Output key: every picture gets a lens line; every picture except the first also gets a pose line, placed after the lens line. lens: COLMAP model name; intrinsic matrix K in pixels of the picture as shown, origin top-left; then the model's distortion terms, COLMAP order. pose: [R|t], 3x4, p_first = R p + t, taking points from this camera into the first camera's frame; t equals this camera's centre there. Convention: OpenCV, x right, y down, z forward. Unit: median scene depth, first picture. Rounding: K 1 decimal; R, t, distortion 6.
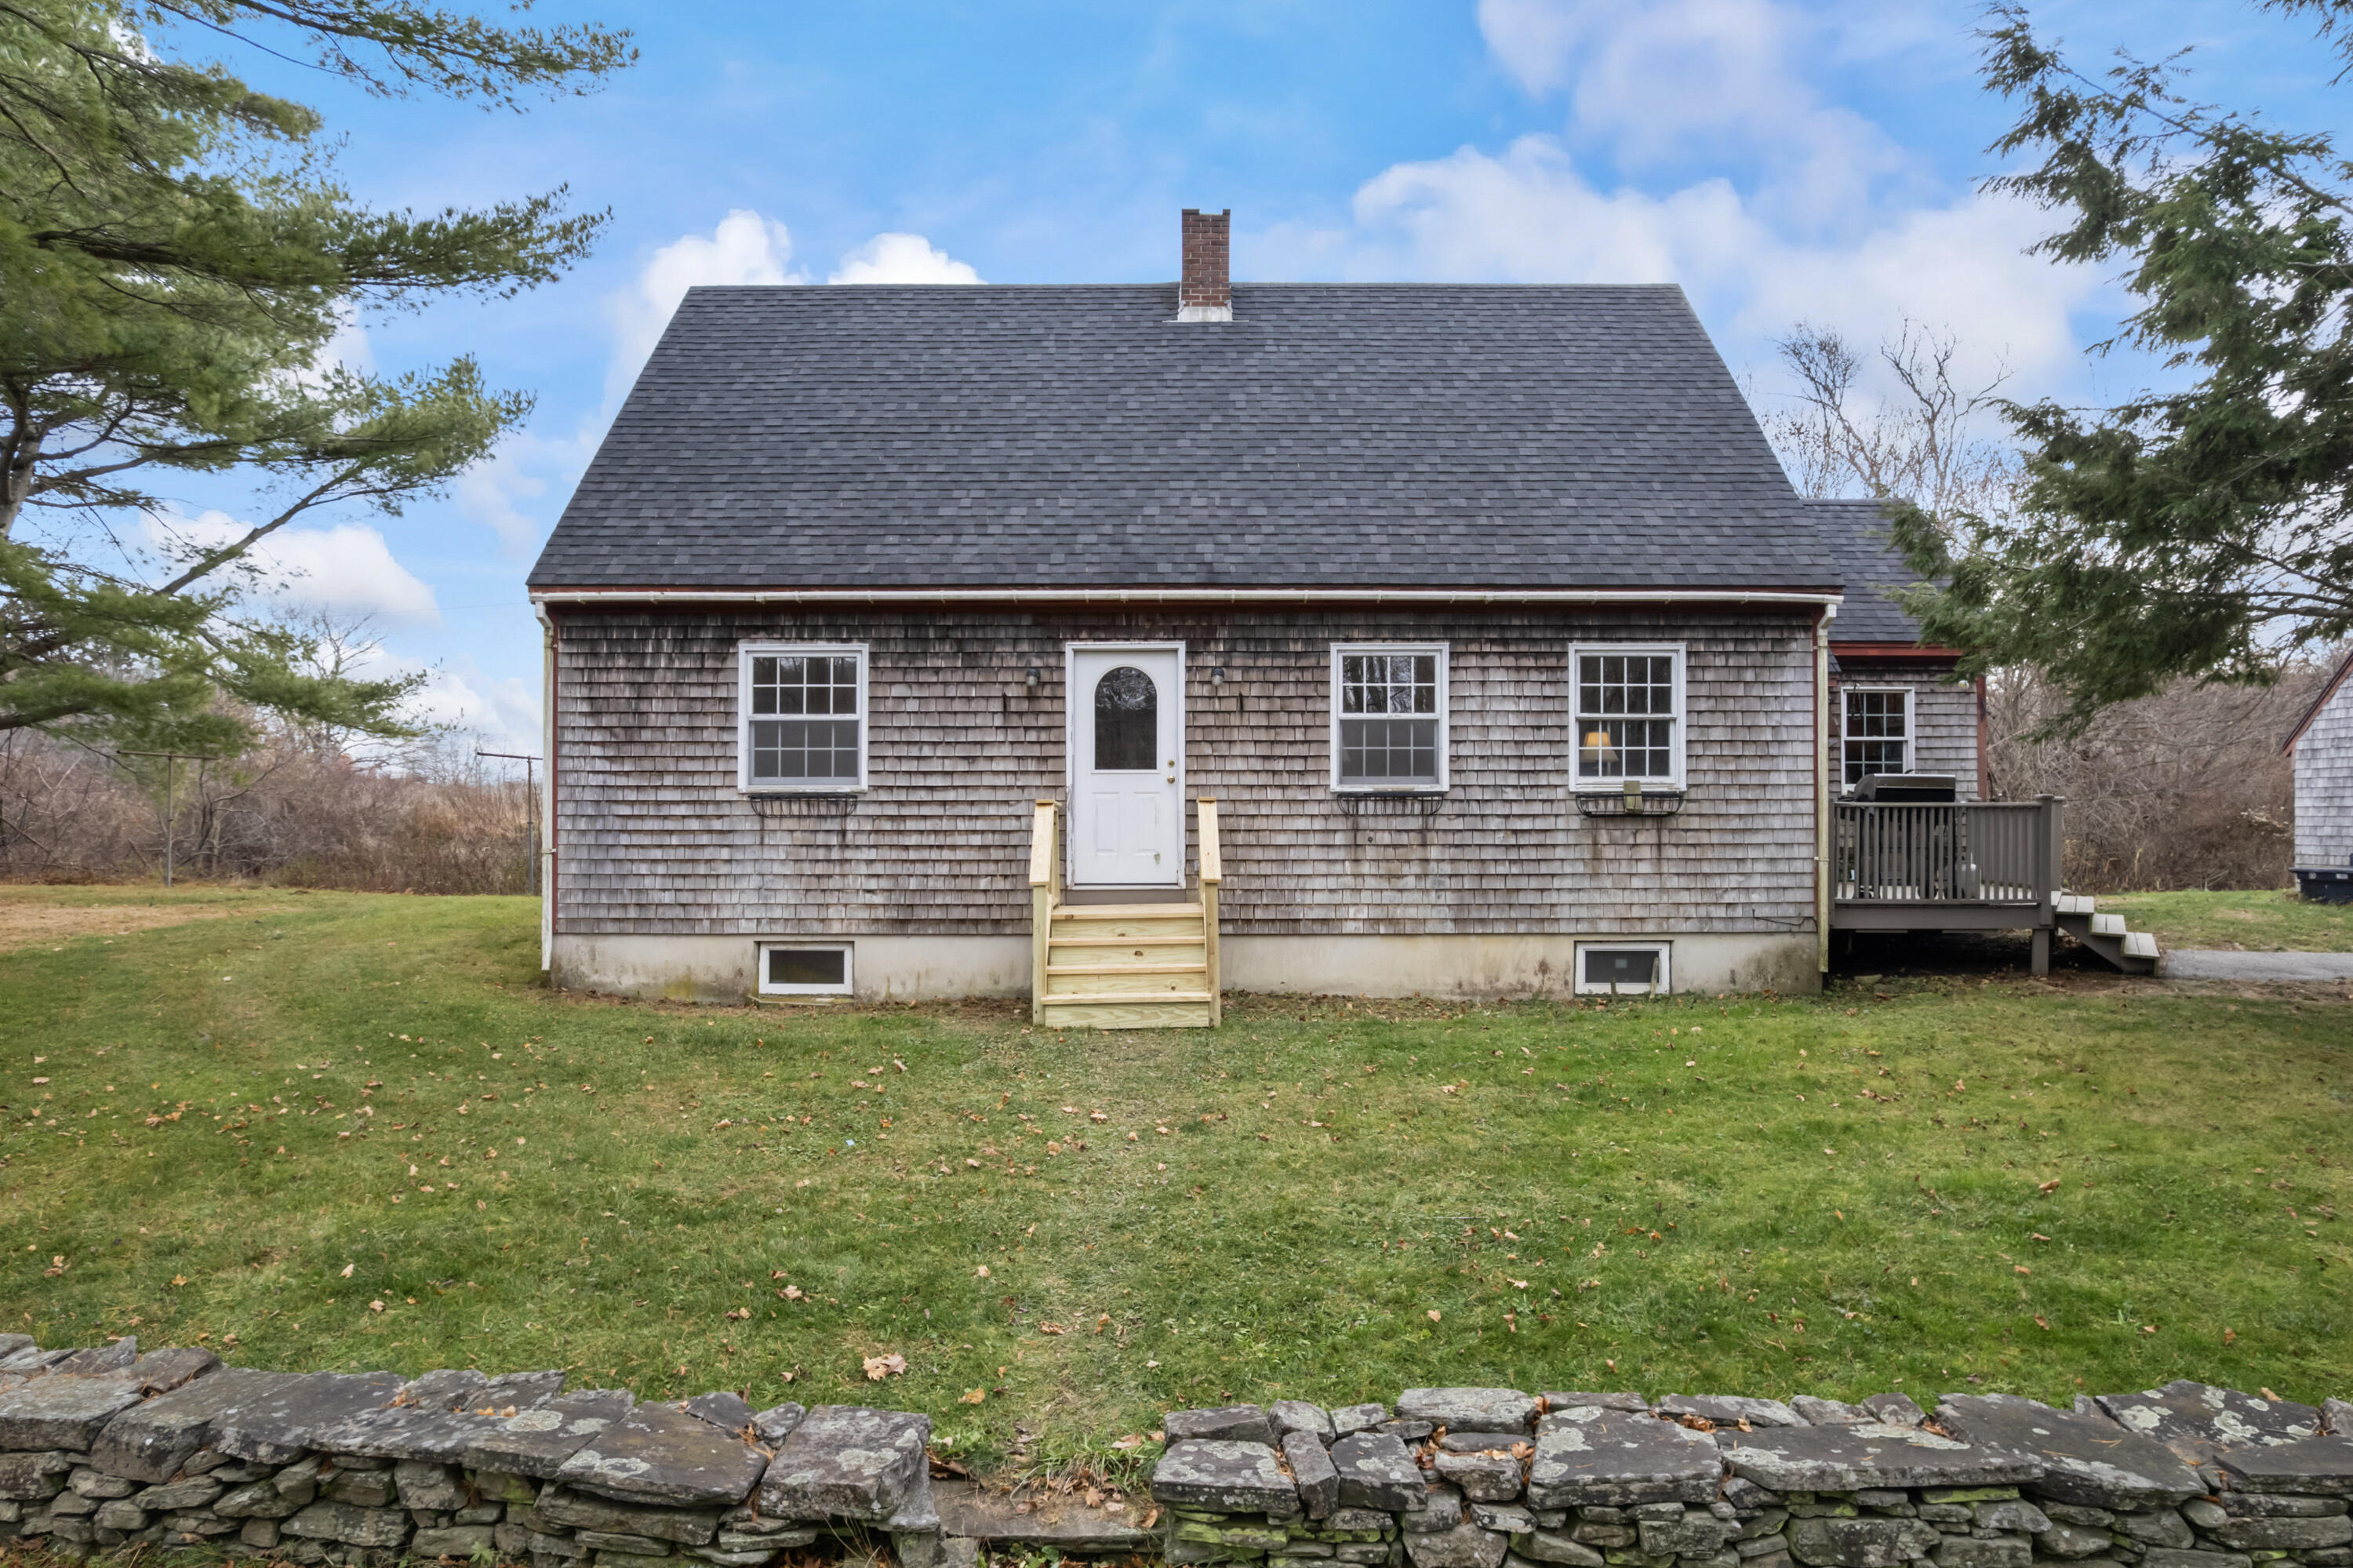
lens RADIAL K [[1493.5, 0, 1176.4], [0, 1493.5, 786.0], [0, 0, 1]] dist [-0.048282, 0.032745]
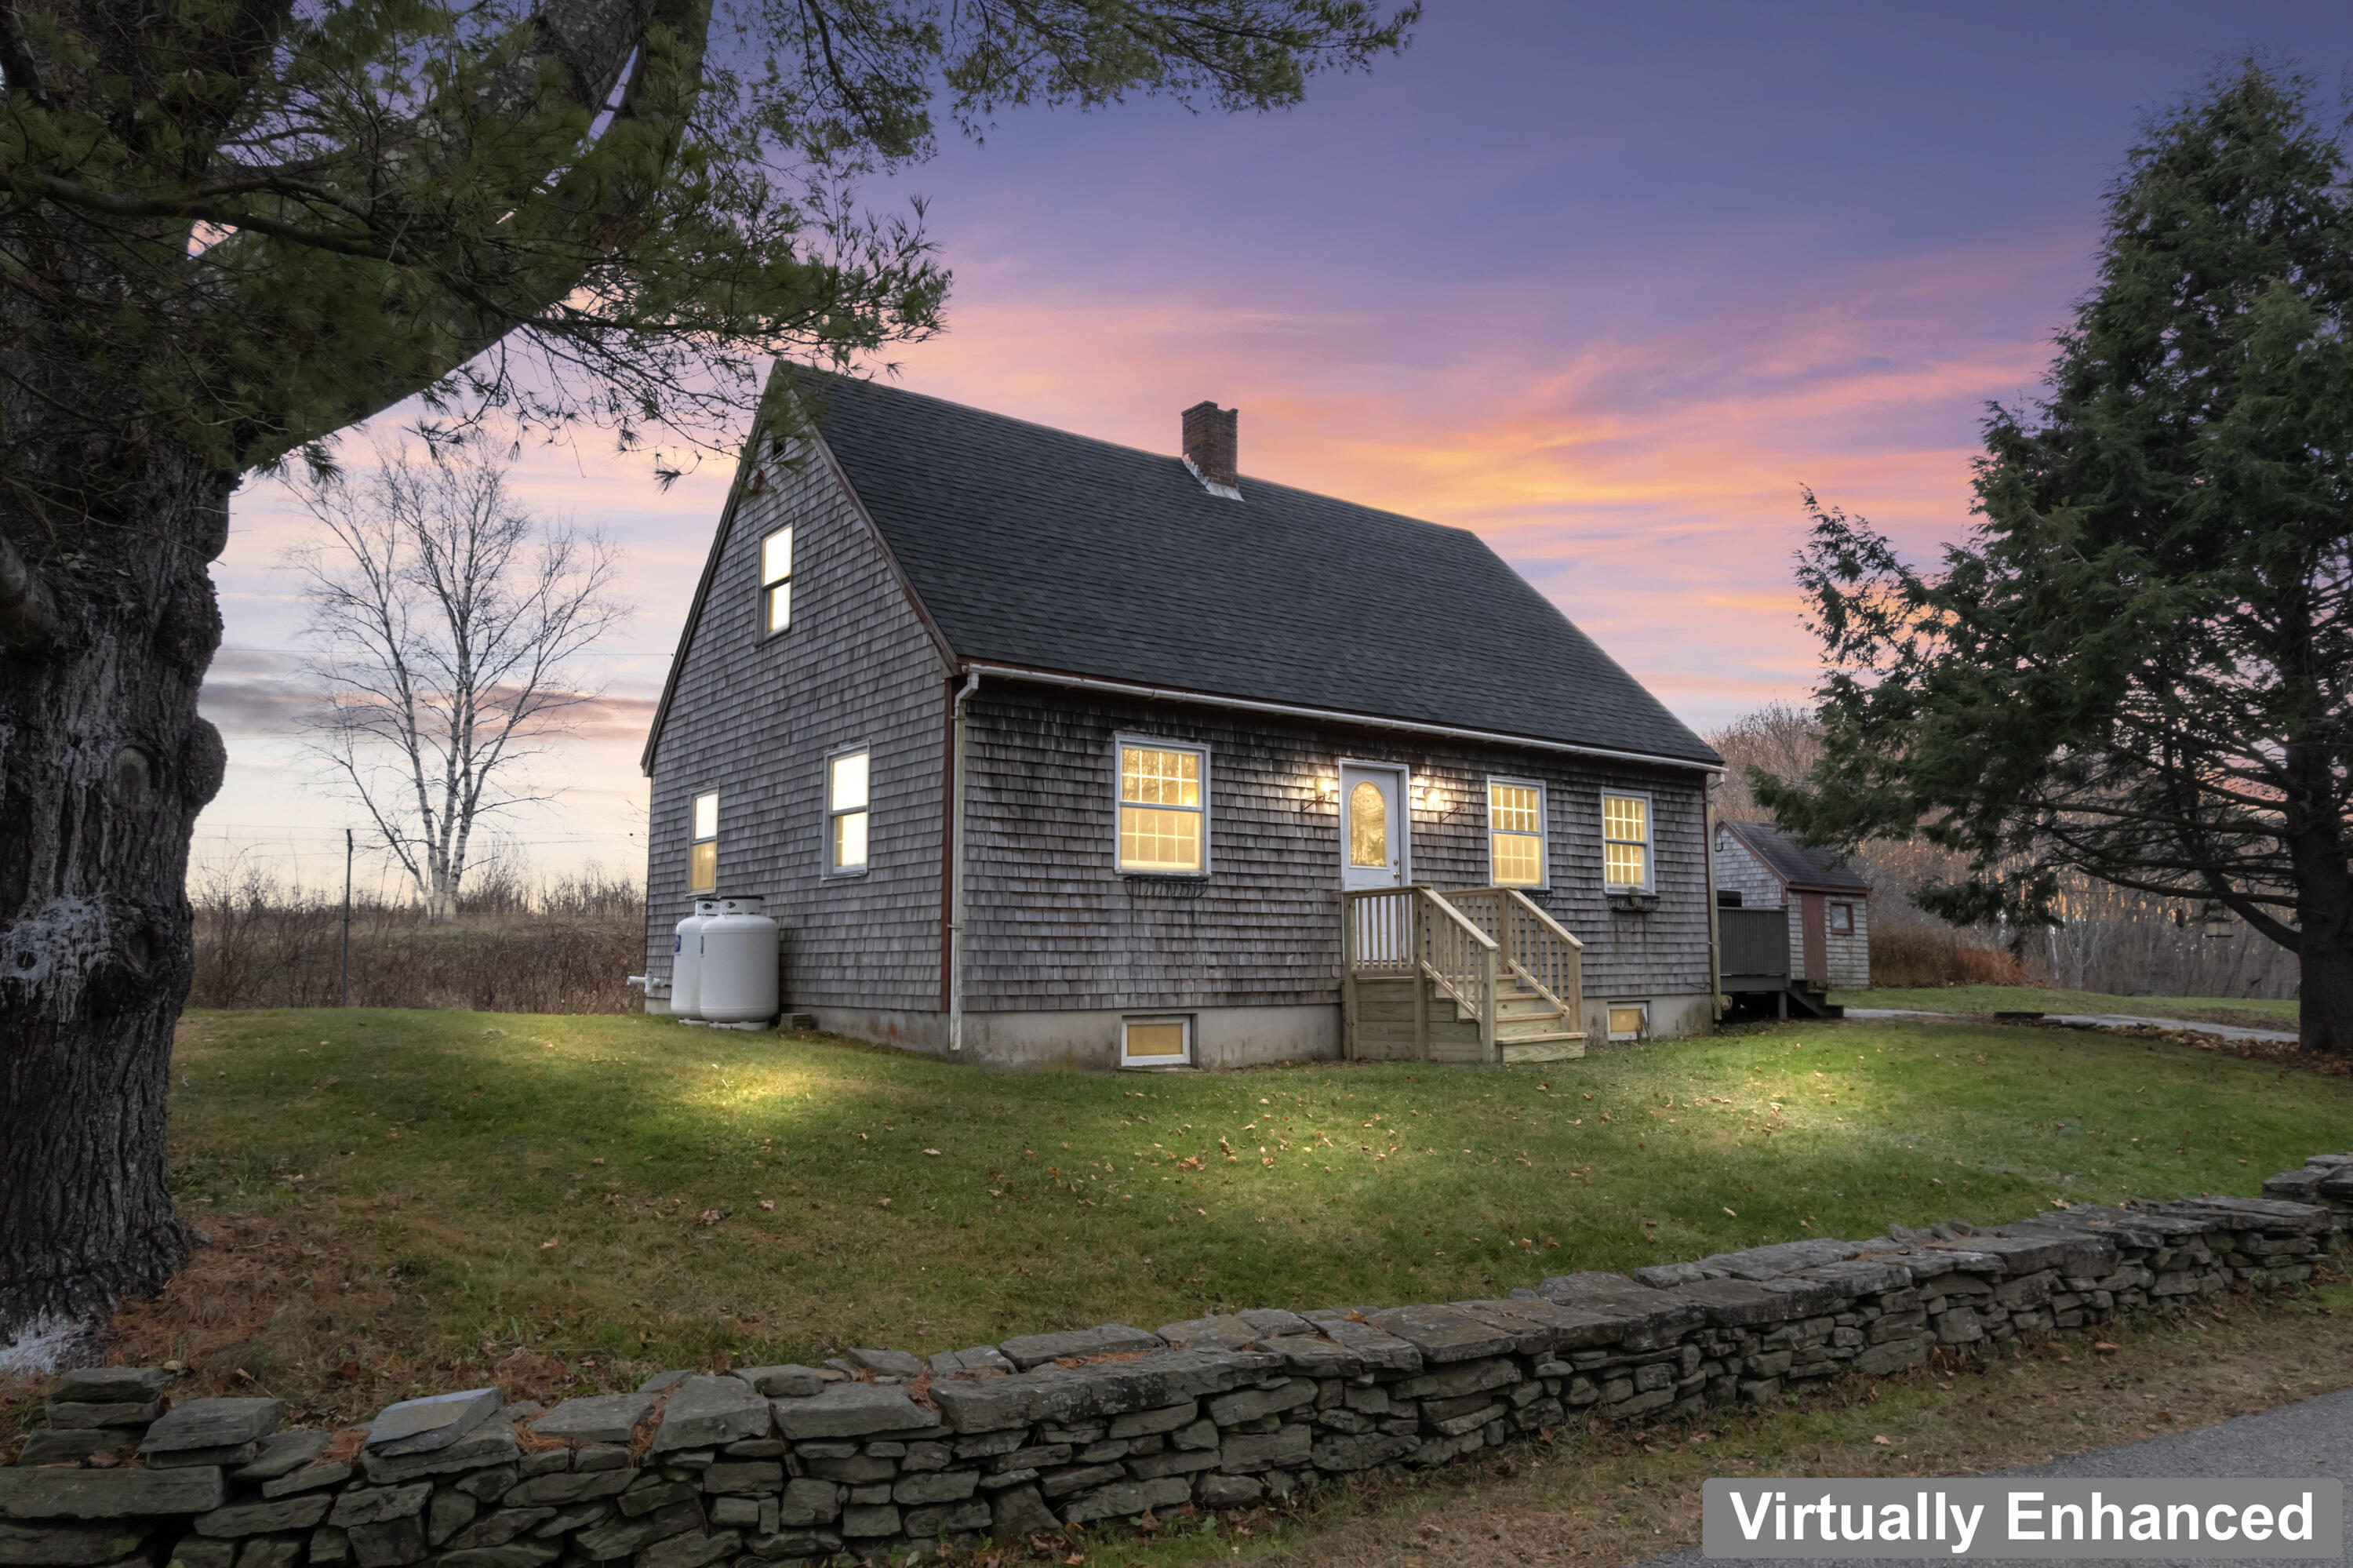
lens RADIAL K [[1493.5, 0, 1179.2], [0, 1493.5, 791.2], [0, 0, 1]] dist [-0.048282, 0.032745]
pose [[0.801574, 0.067650, 0.594057, -0.889645], [-0.007374, 0.994621, -0.103316, 0.055338], [-0.597851, 0.078434, 0.797761, 0.121888]]
